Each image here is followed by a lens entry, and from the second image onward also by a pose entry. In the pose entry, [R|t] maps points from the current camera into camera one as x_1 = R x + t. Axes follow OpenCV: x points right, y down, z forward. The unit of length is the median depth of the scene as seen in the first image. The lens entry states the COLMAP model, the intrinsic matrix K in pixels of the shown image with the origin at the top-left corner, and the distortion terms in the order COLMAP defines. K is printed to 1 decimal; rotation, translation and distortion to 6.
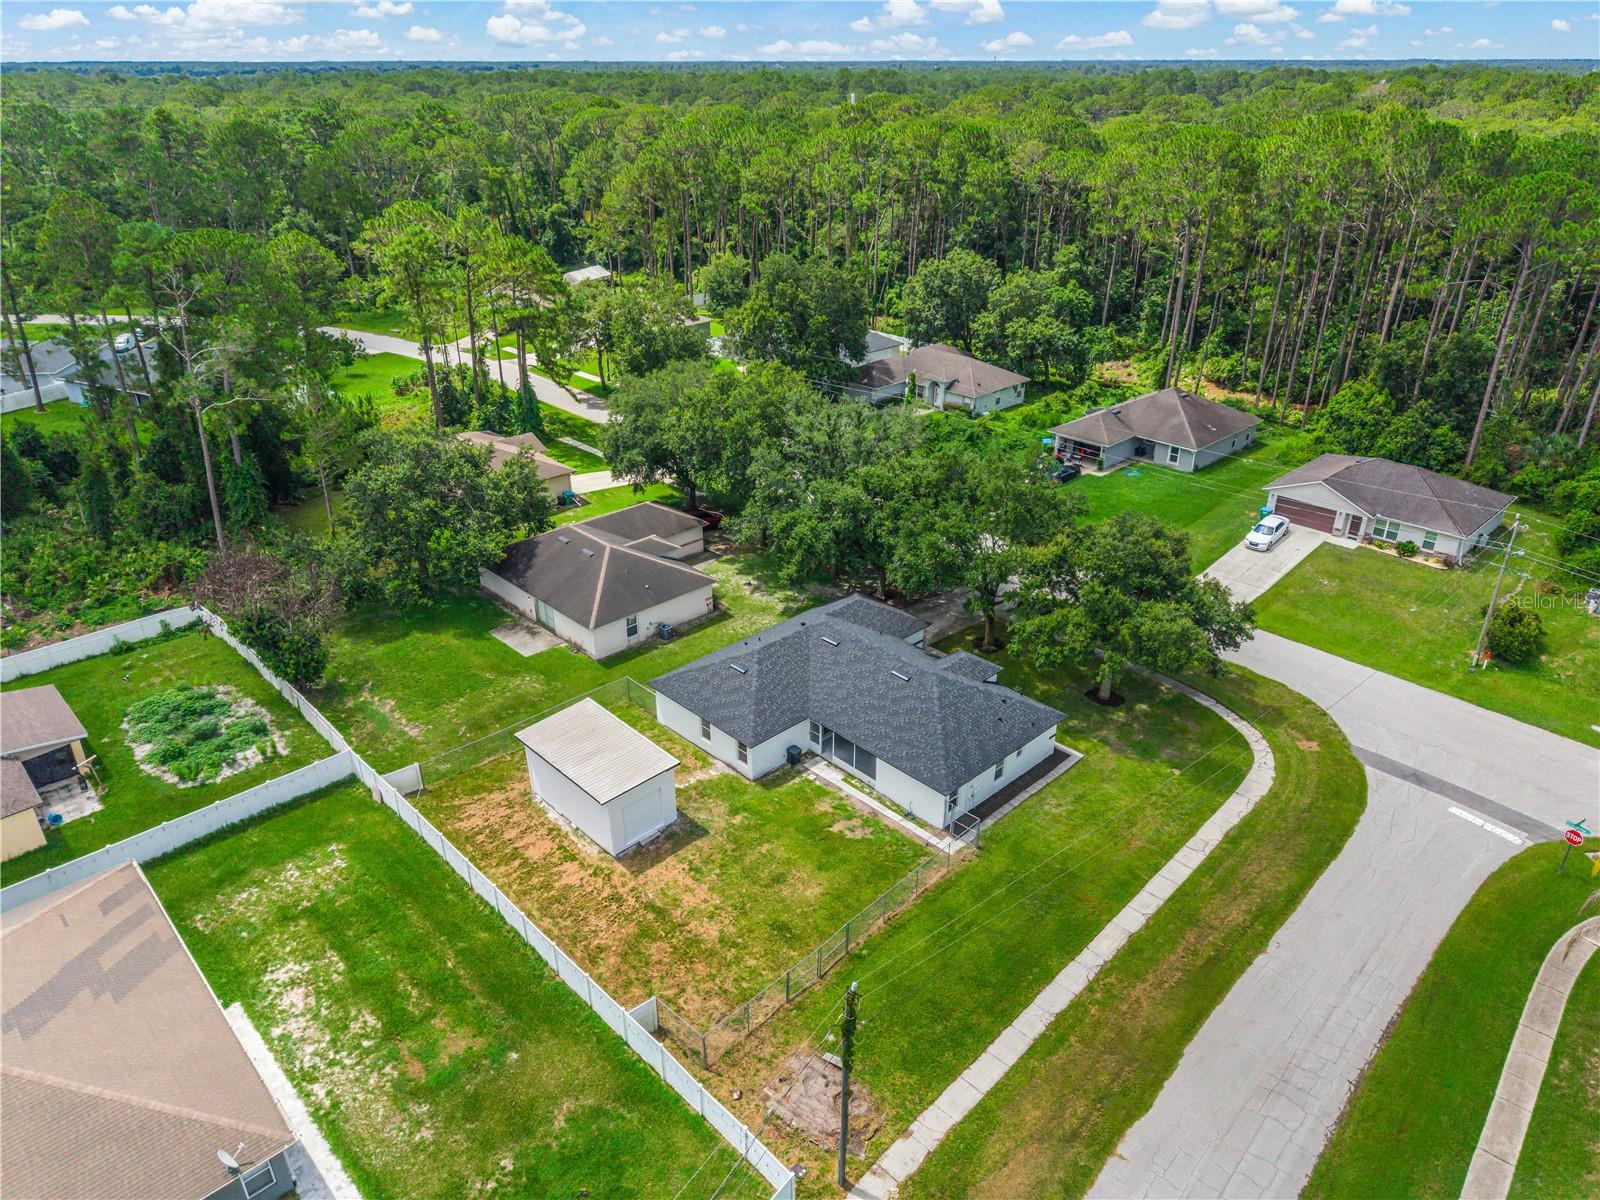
lens RADIAL K [[1069.1, 0, 809.7], [0, 1069.1, 600.5], [0, 0, 1]] dist [0.037897, -0.032300]
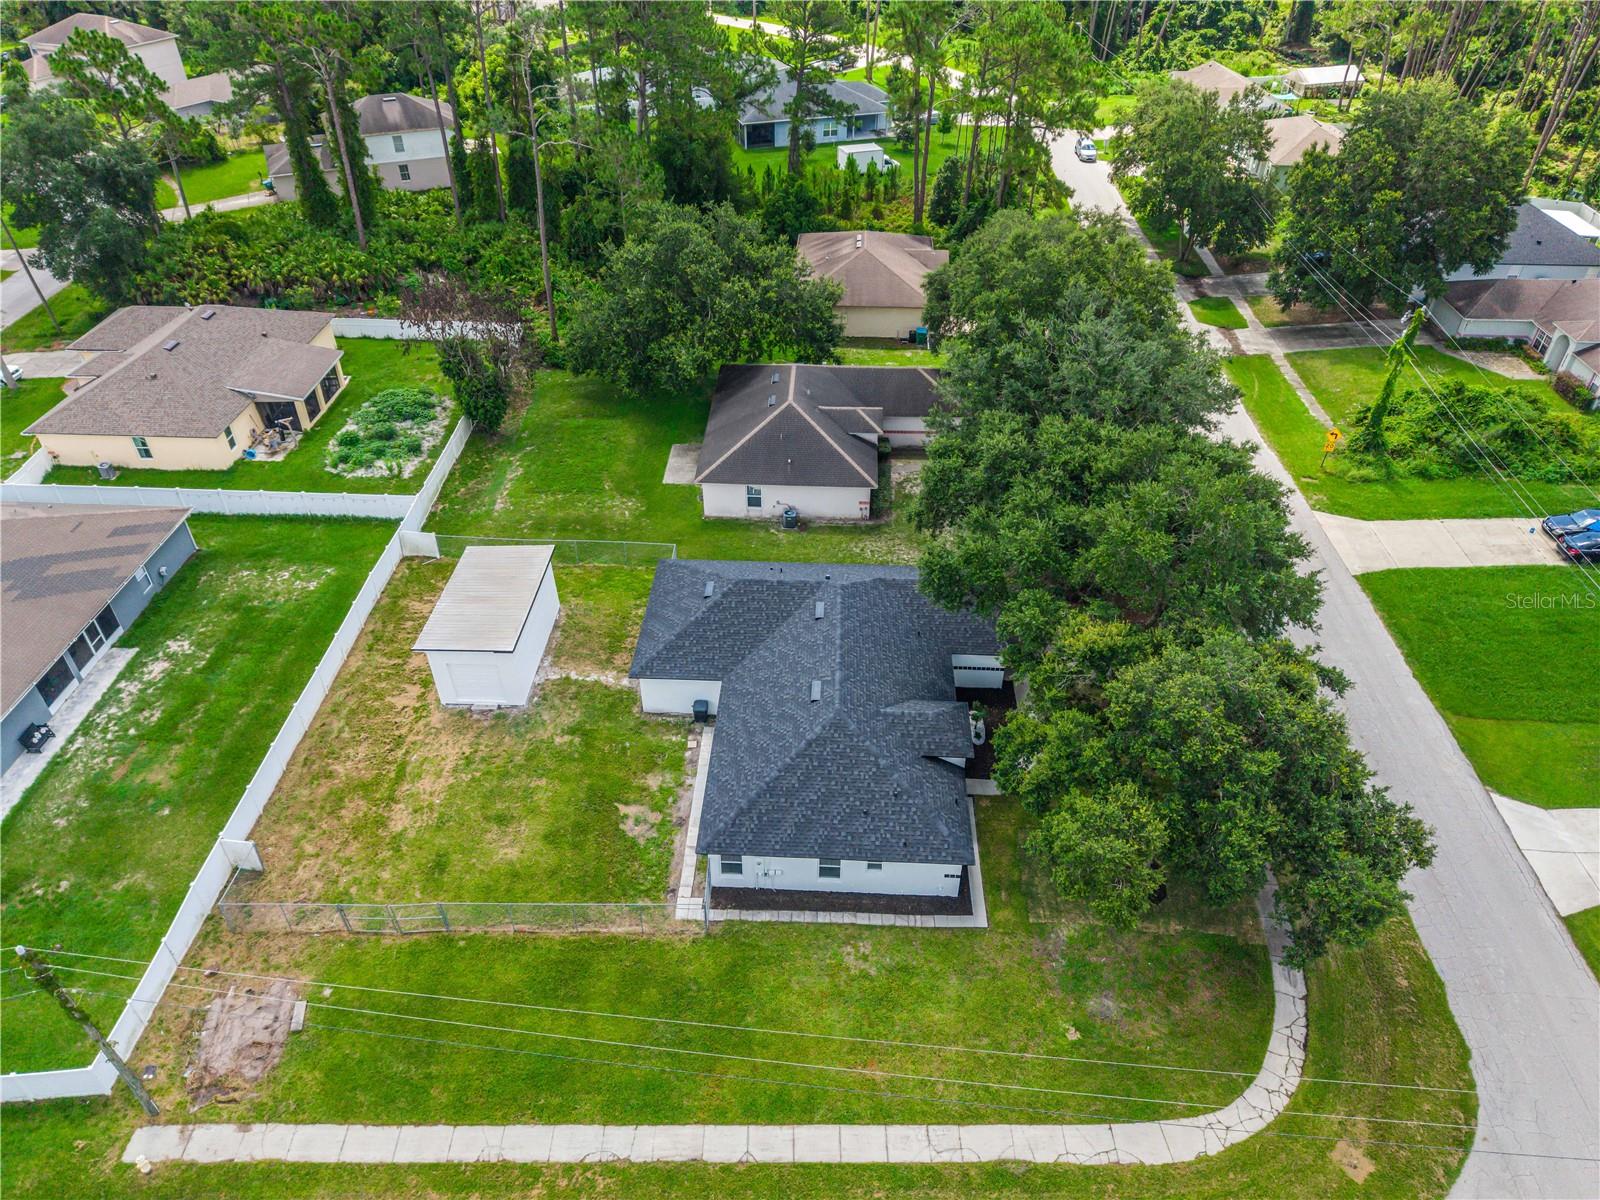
lens RADIAL K [[1074.9, 0, 806.3], [0, 1074.9, 601.8], [0, 0, 1]] dist [0.019871, -0.023195]
pose [[0.689327, 0.446030, -0.570864, 0.517572], [-0.329788, 0.894813, 0.300915, -0.226171], [0.645034, -0.019165, 0.763914, 0.444394]]
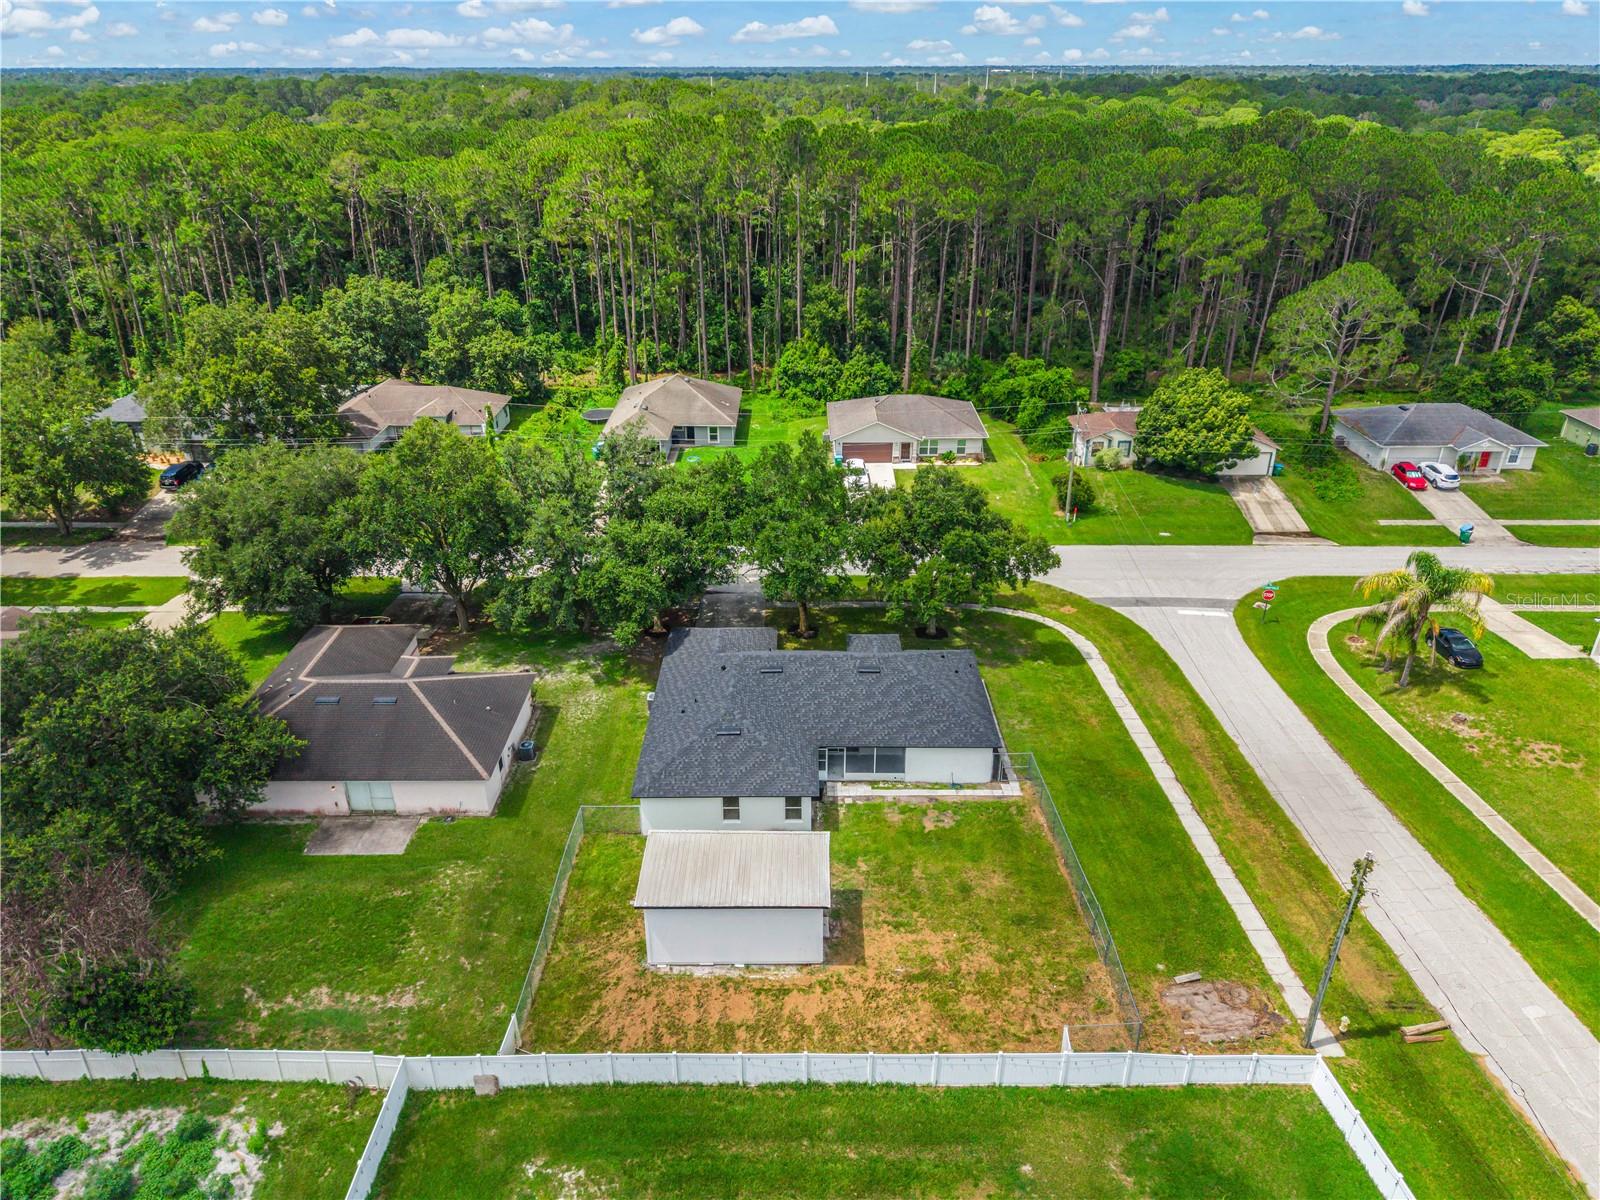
lens RADIAL K [[1065.7, 0, 805.0], [0, 1065.7, 598.0], [0, 0, 1]] dist [0.091714, -0.115767]
pose [[0.692727, -0.320991, 0.645828, -0.625272], [0.325378, 0.938276, 0.117338, -0.141620], [-0.643629, 0.128855, 0.754412, 0.282681]]
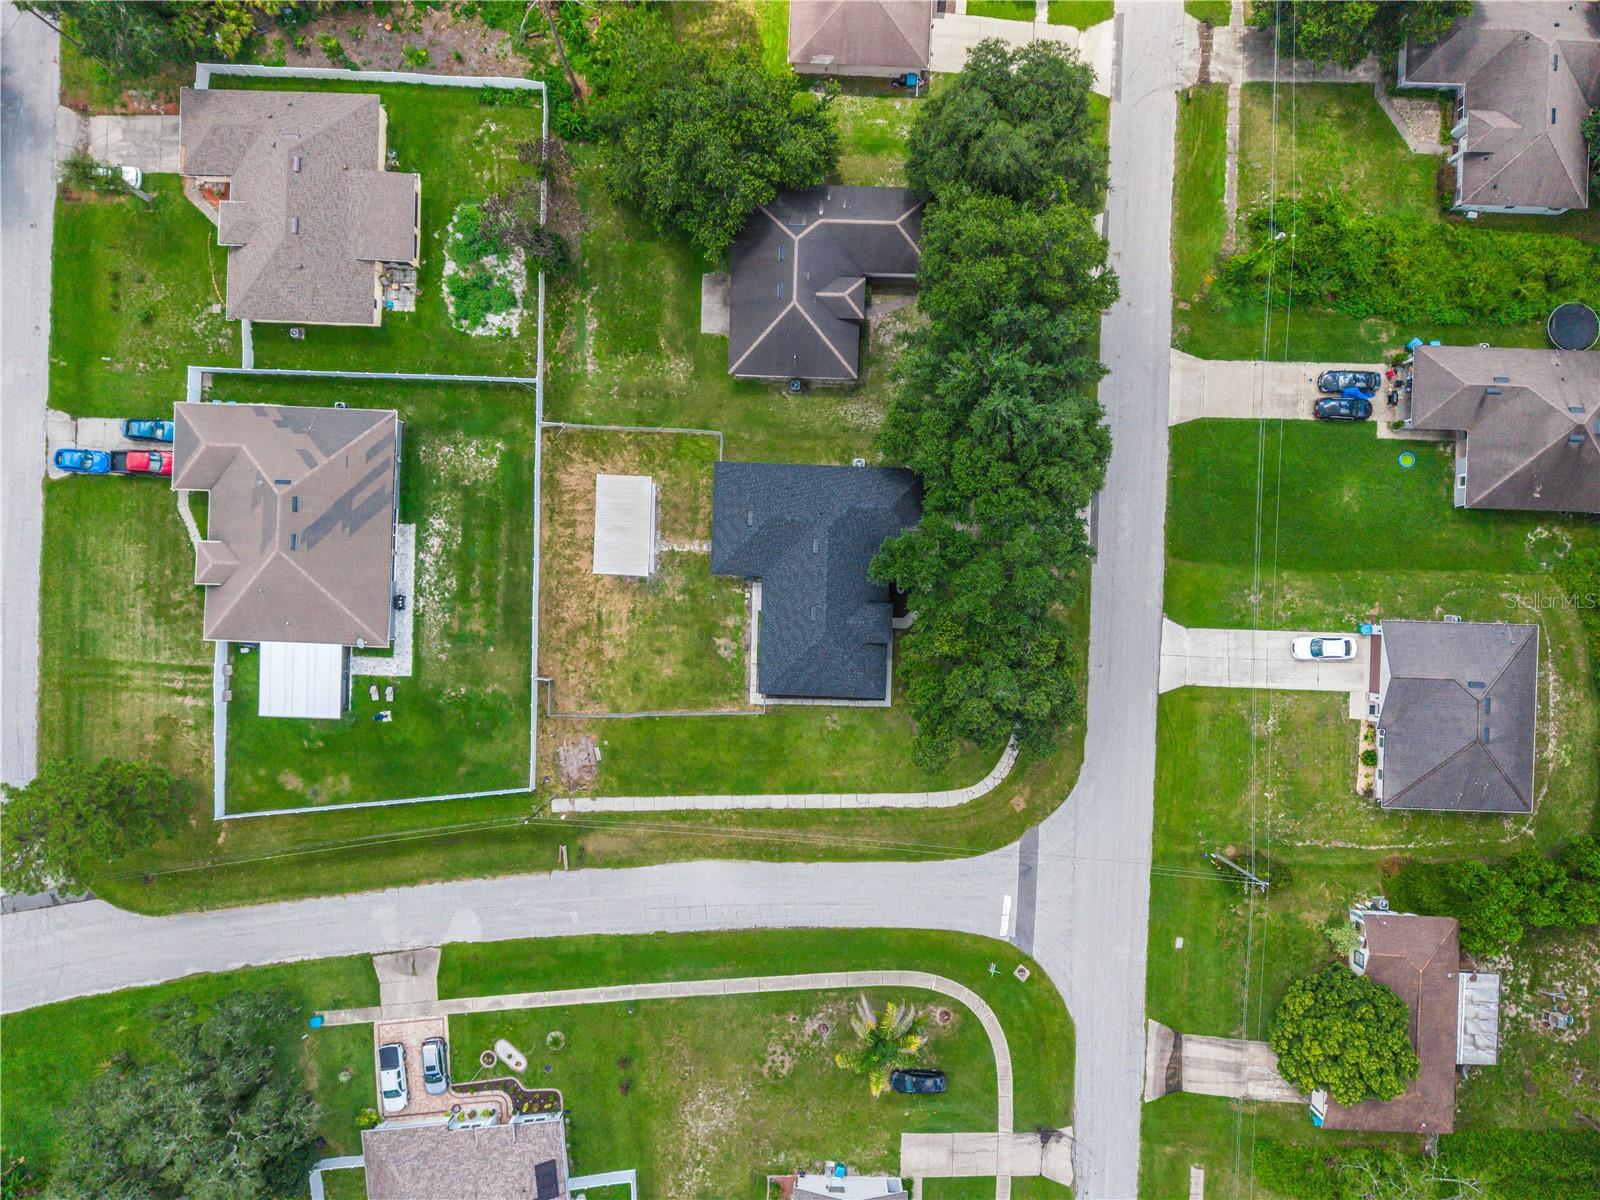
lens RADIAL K [[1065.7, 0, 805.0], [0, 1065.7, 598.0], [0, 0, 1]] dist [0.091714, -0.115767]
pose [[0.694343, 0.719636, 0.003408, 0.062267], [-0.324836, 0.309186, 0.893804, -1.314311], [0.642160, -0.621713, 0.448445, 0.373929]]
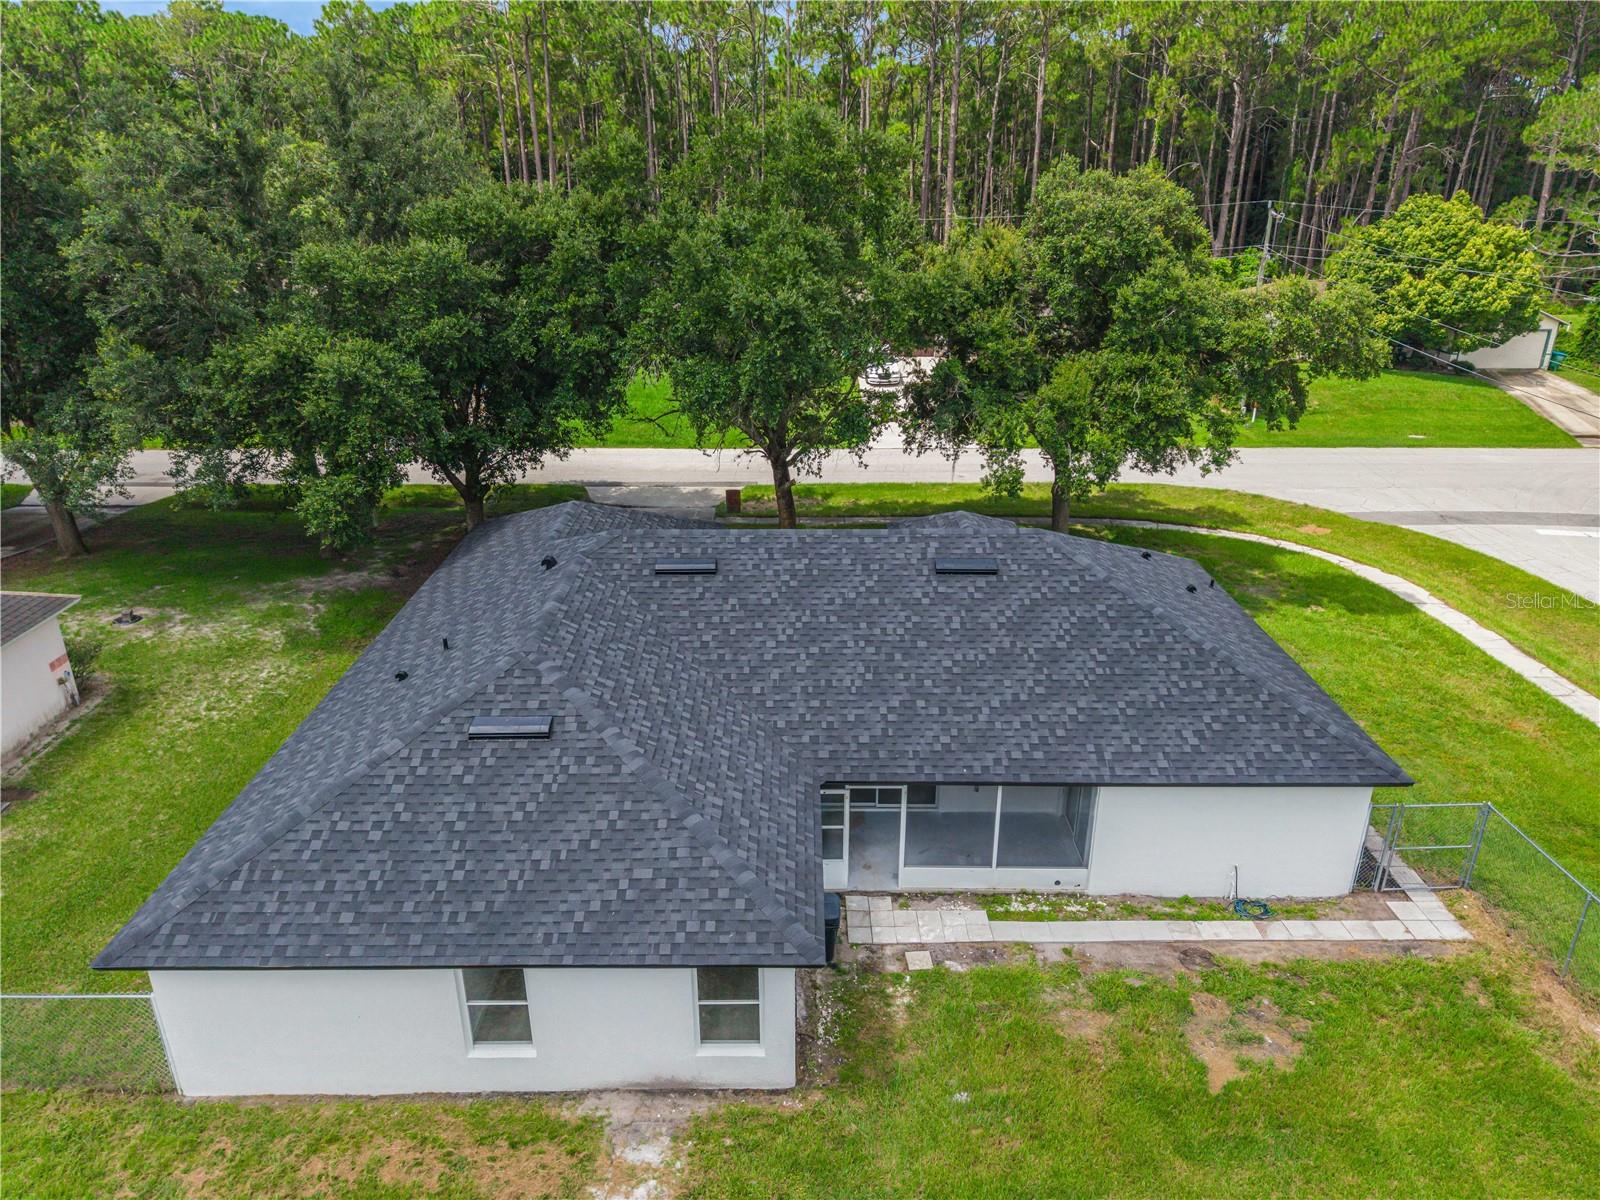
lens RADIAL K [[1074.9, 0, 806.3], [0, 1074.9, 601.8], [0, 0, 1]] dist [0.019871, -0.023195]
pose [[0.690243, -0.276761, 0.668557, -0.201298], [0.323793, 0.944429, 0.056667, 0.046658], [-0.647088, 0.177360, 0.741499, 0.823132]]
